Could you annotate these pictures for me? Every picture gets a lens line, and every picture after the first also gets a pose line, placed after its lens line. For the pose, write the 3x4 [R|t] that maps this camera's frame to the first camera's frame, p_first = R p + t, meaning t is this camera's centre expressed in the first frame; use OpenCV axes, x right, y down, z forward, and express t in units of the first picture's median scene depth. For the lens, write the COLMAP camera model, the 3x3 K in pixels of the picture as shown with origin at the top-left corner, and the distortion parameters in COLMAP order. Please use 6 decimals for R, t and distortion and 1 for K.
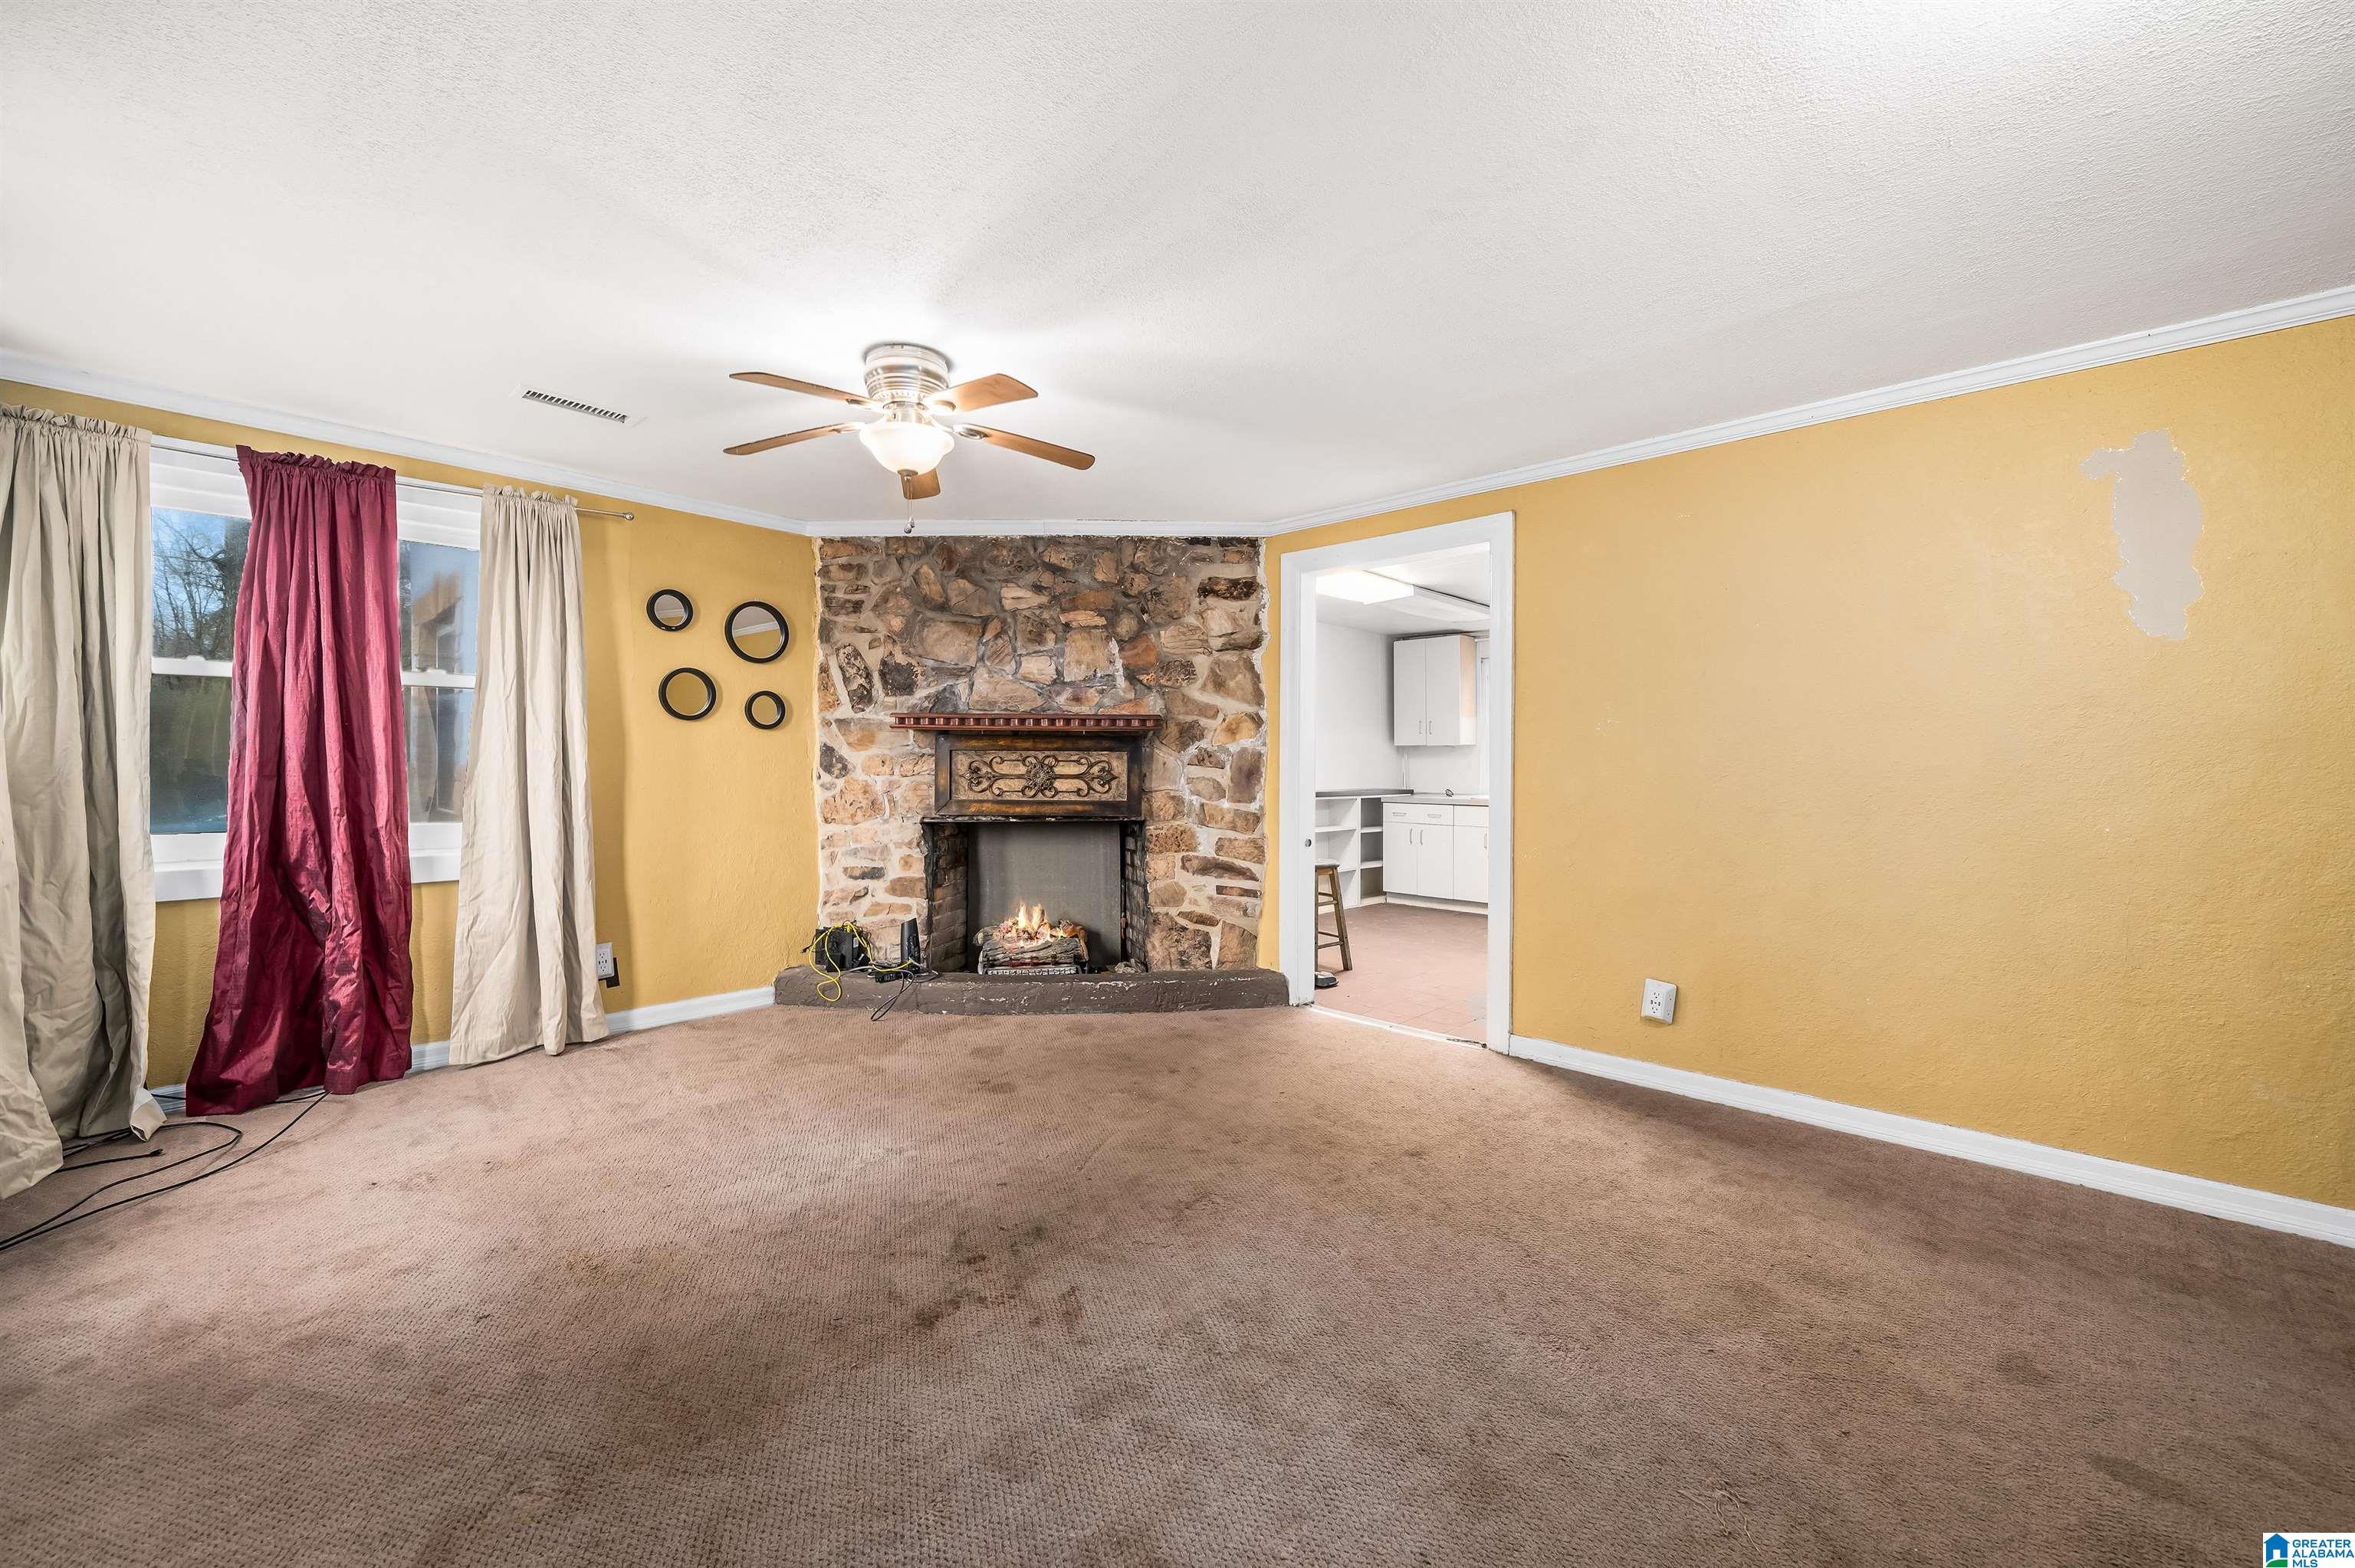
lens RADIAL K [[927.4, 0, 1170.7], [0, 927.4, 763.6], [0, 0, 1]] dist [-0.002018, -0.000215]
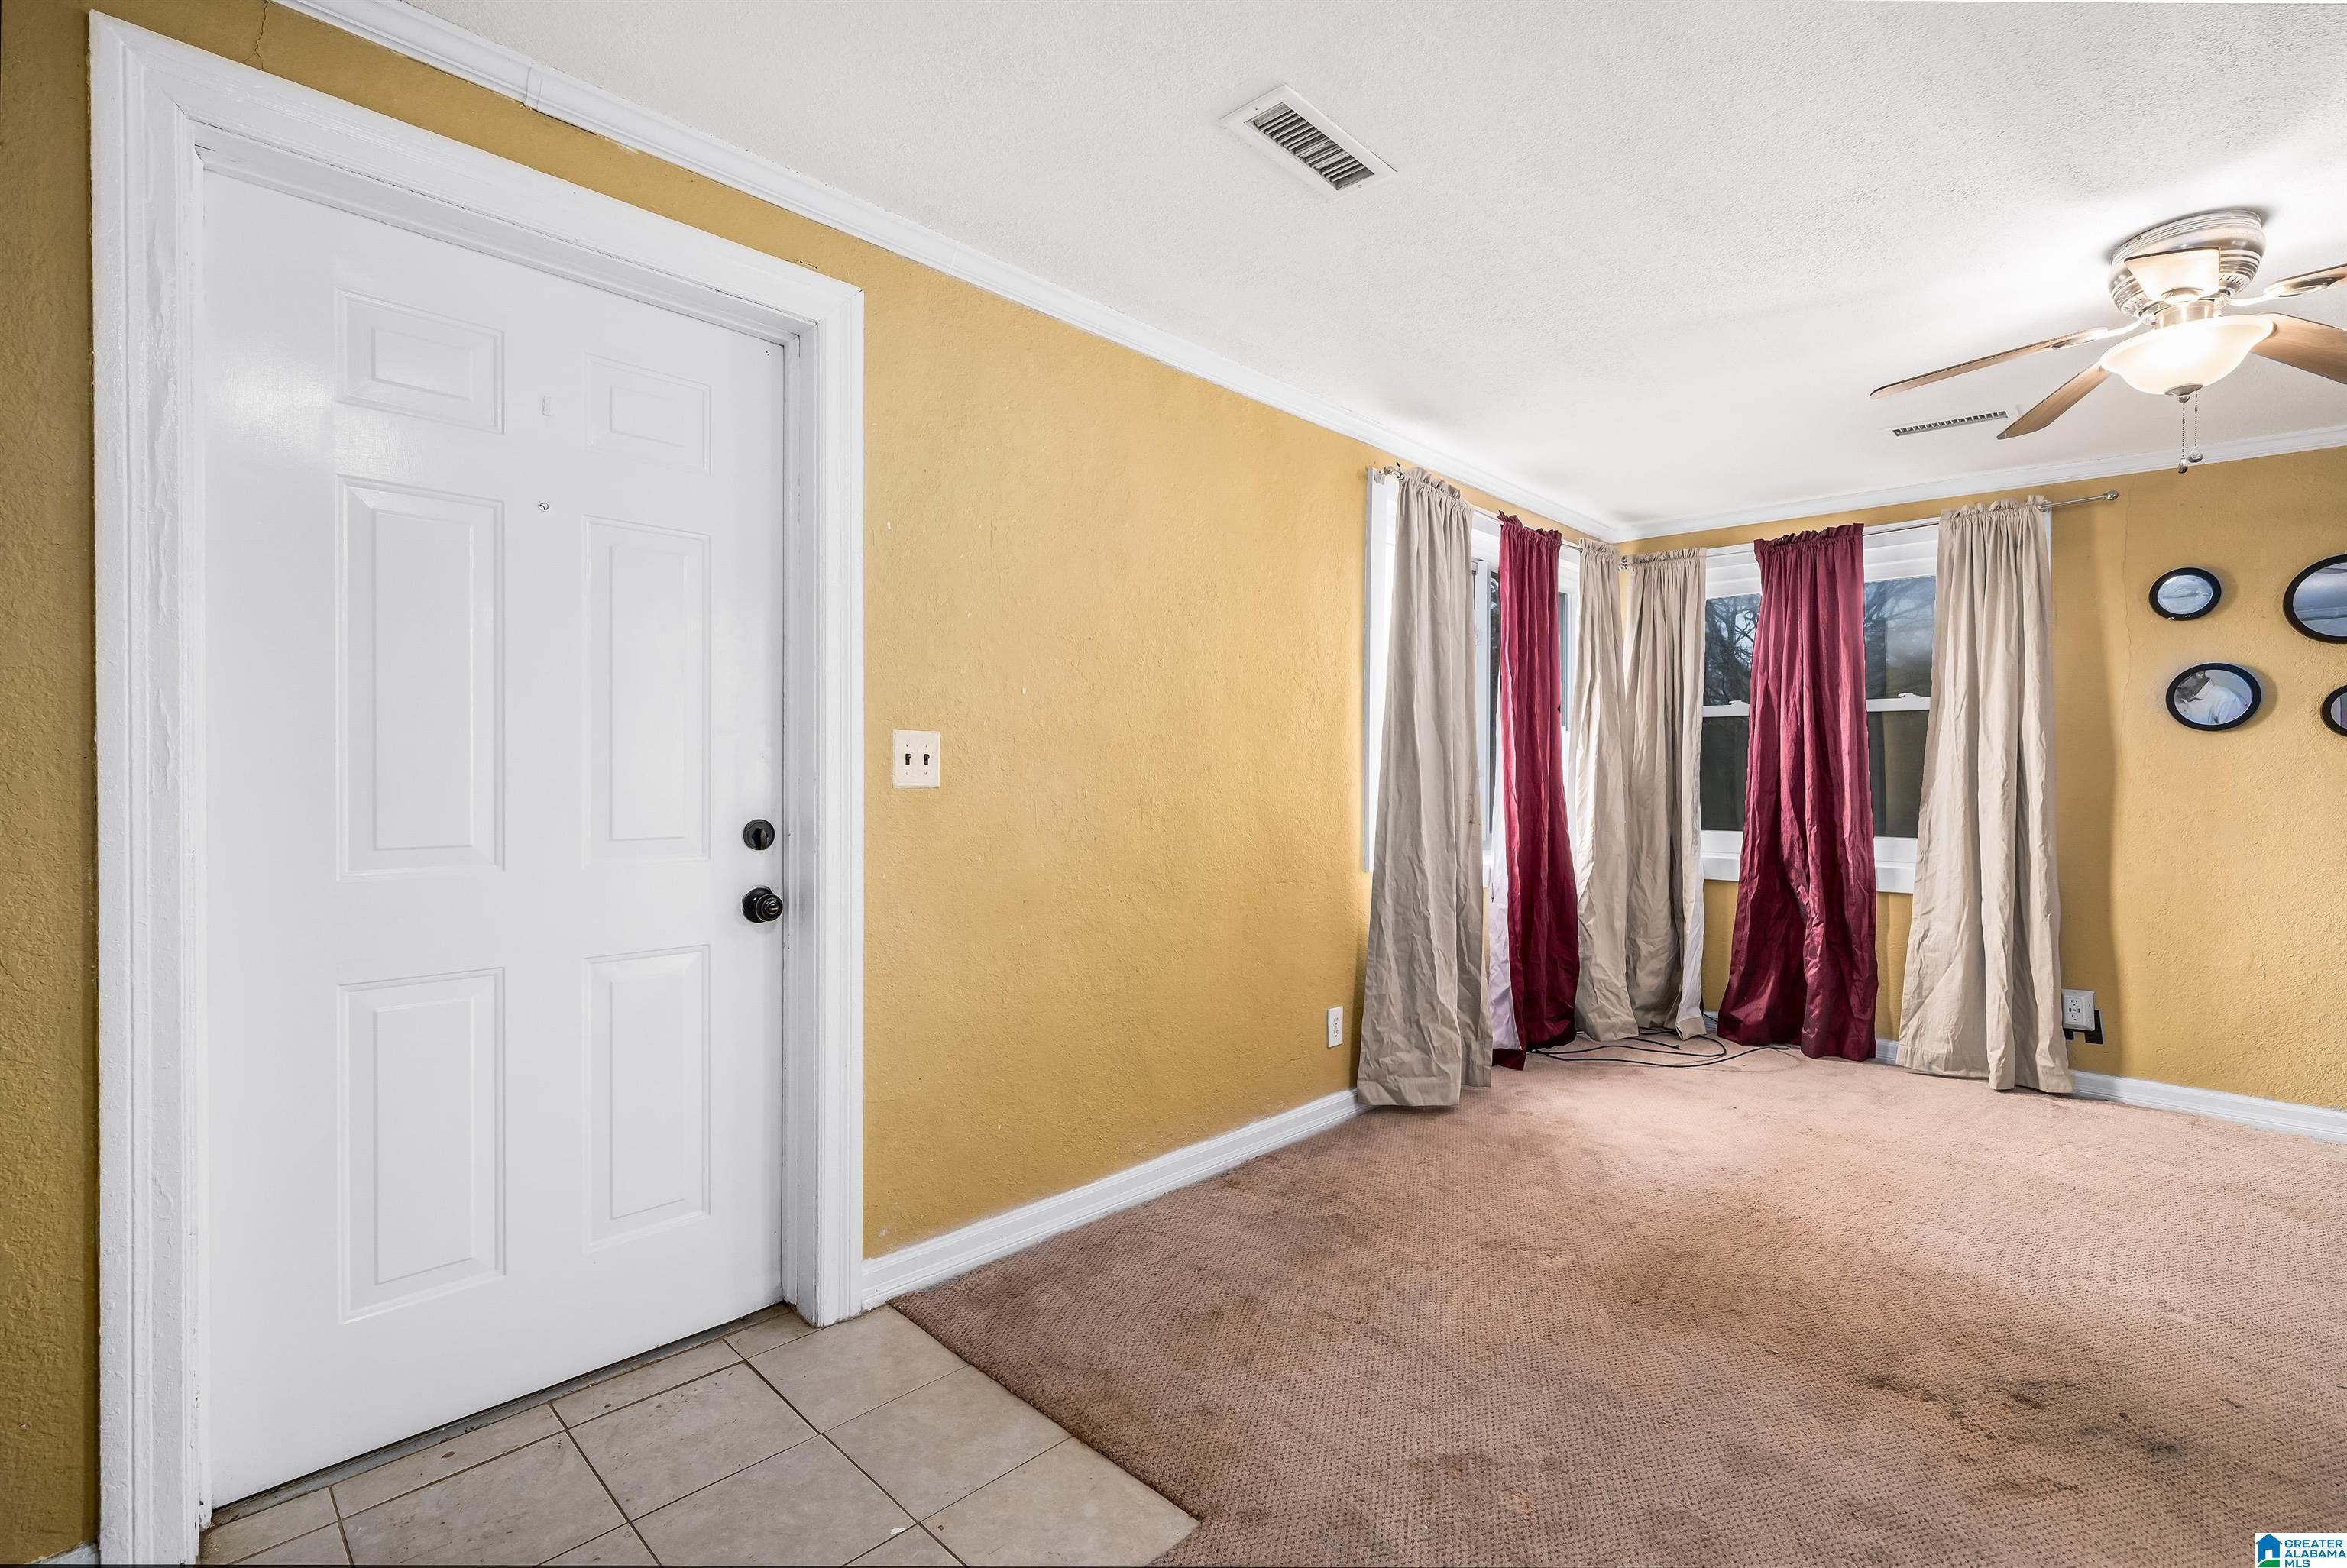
lens RADIAL K [[1059.2, 0, 1173.5], [0, 1059.2, 784.0], [0, 0, 1]] dist [0.000467, 0.000120]
pose [[-0.010141, 0.007523, -0.999920, 0.342761], [-0.011717, 0.999902, 0.007641, 0.001112], [0.999880, 0.011794, -0.010052, 0.127242]]
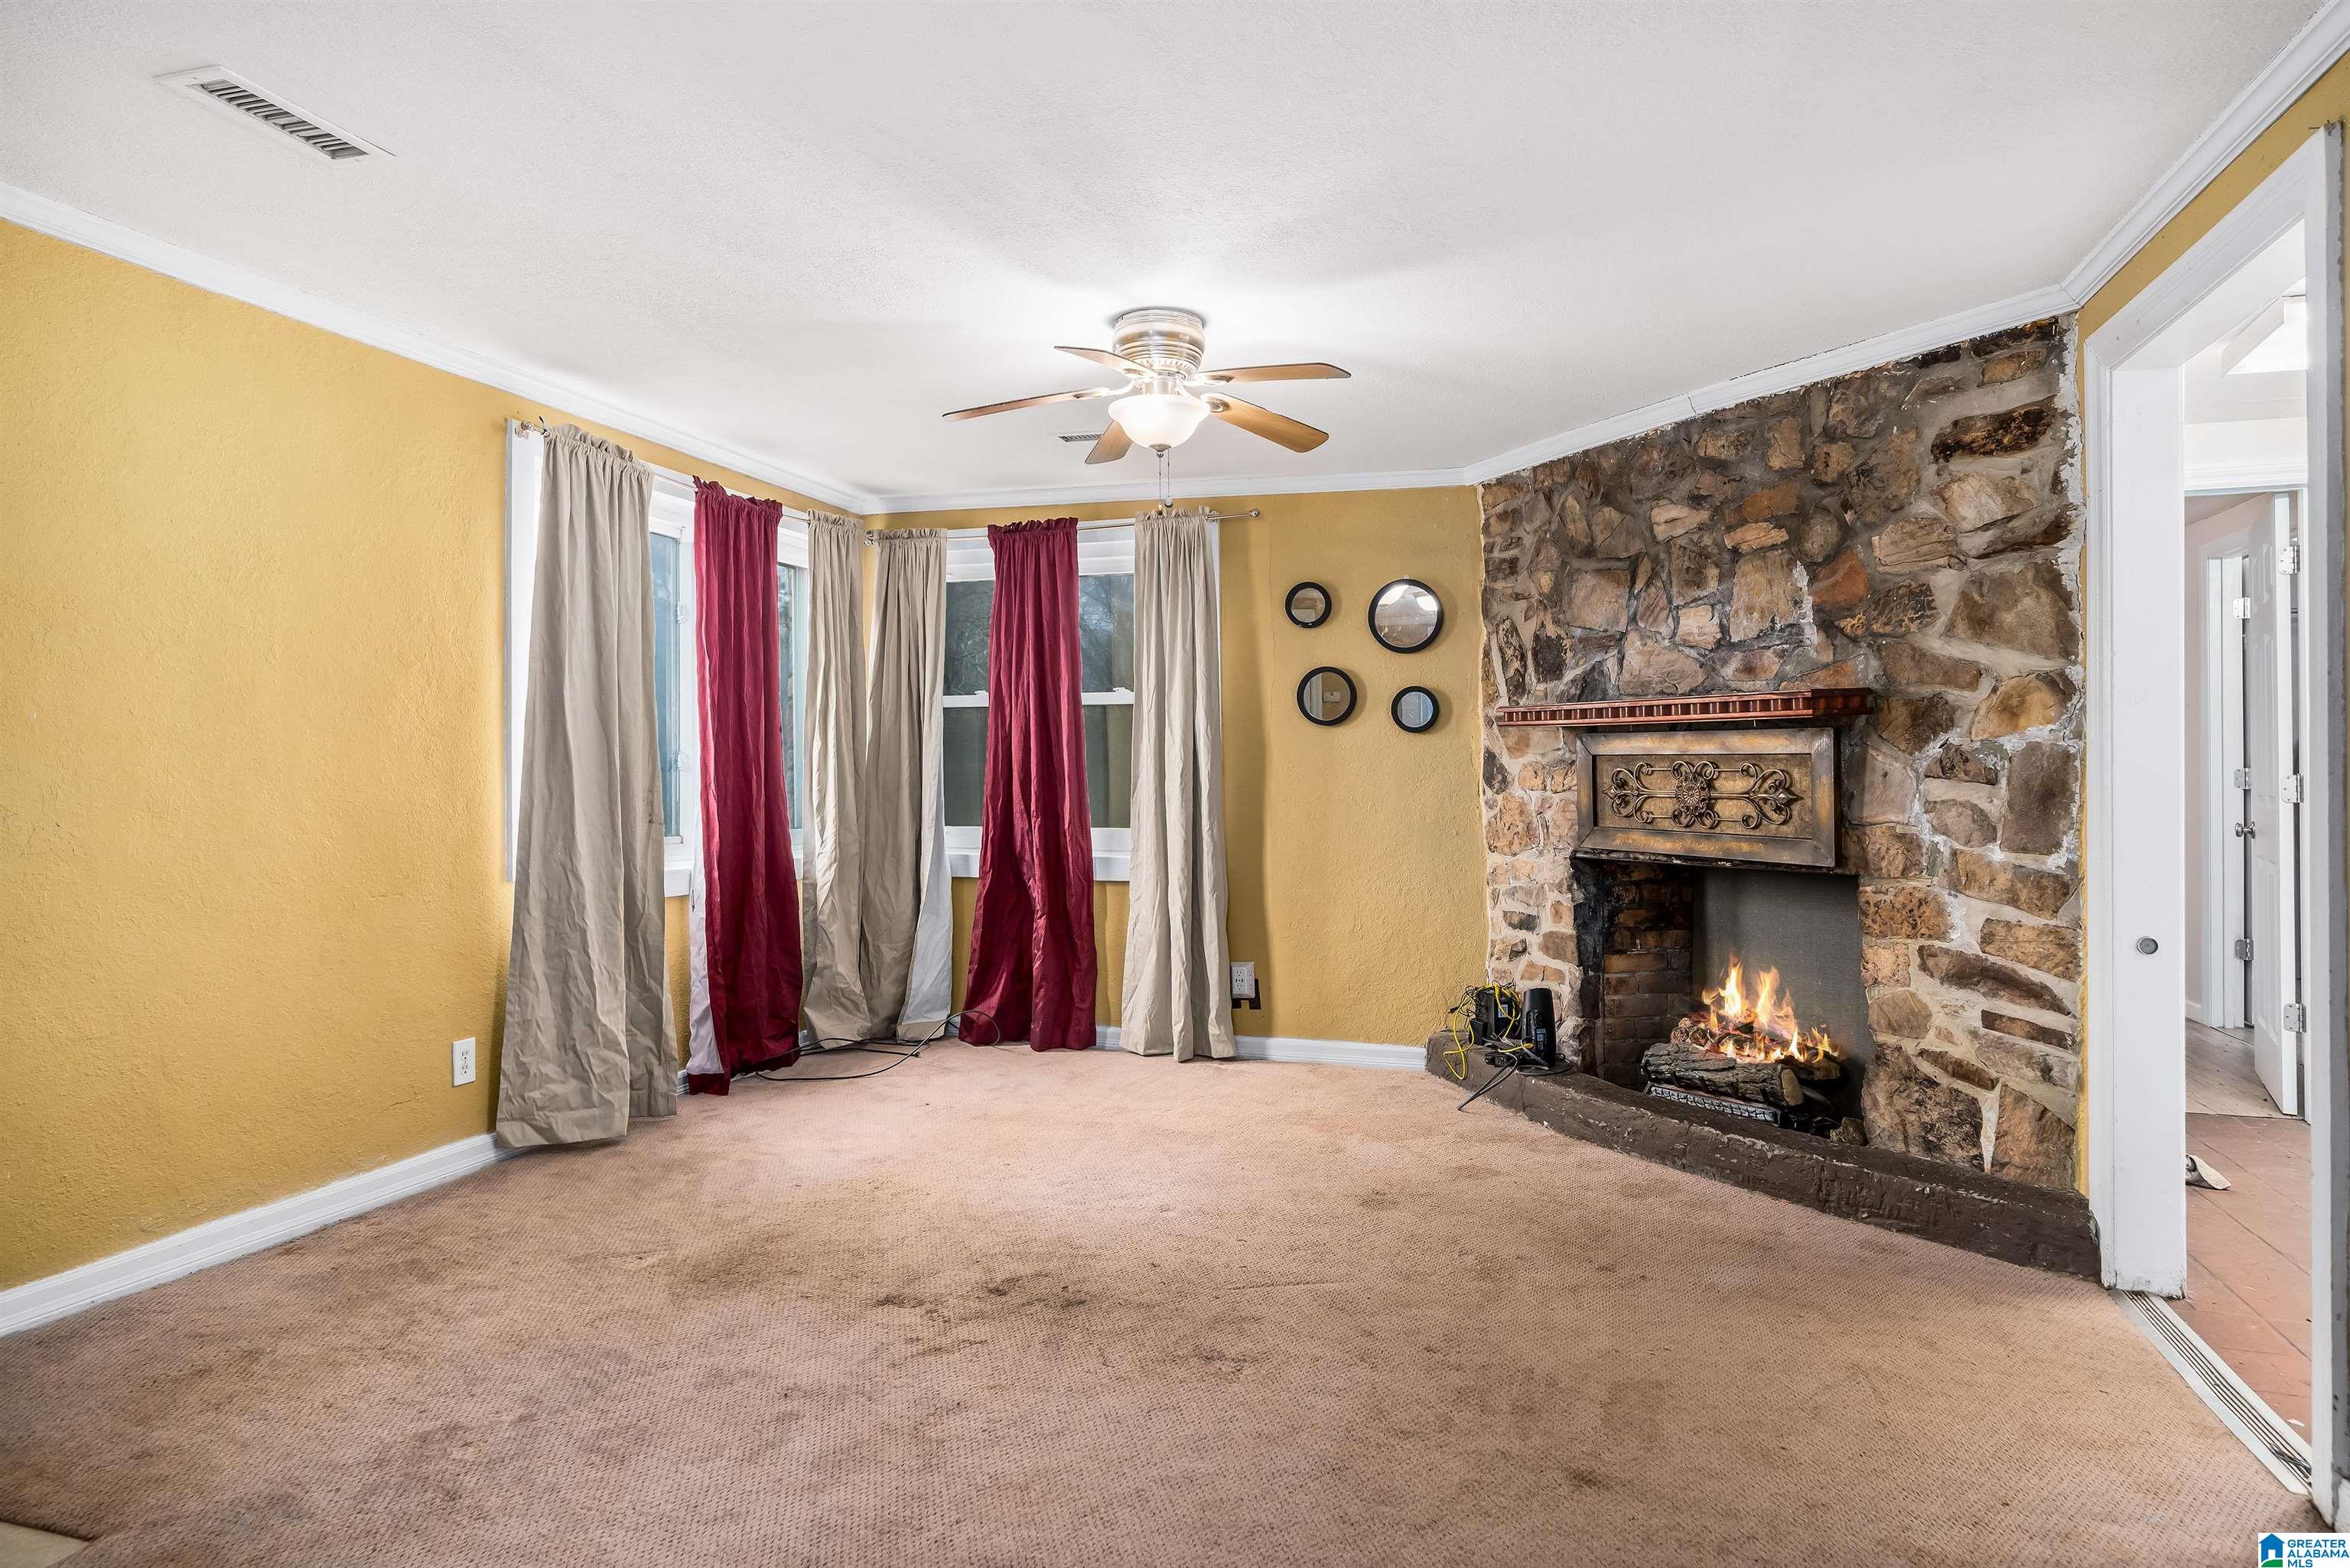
lens RADIAL K [[1395.8, 0, 1170.9], [0, 1395.8, 765.5], [0, 0, 1]] dist [0.003337, -0.000070]
pose [[0.438768, -0.005740, -0.898582, 0.560385], [-0.002217, 0.999970, -0.007470, 0.001783], [0.898598, 0.005270, 0.438742, 0.253874]]
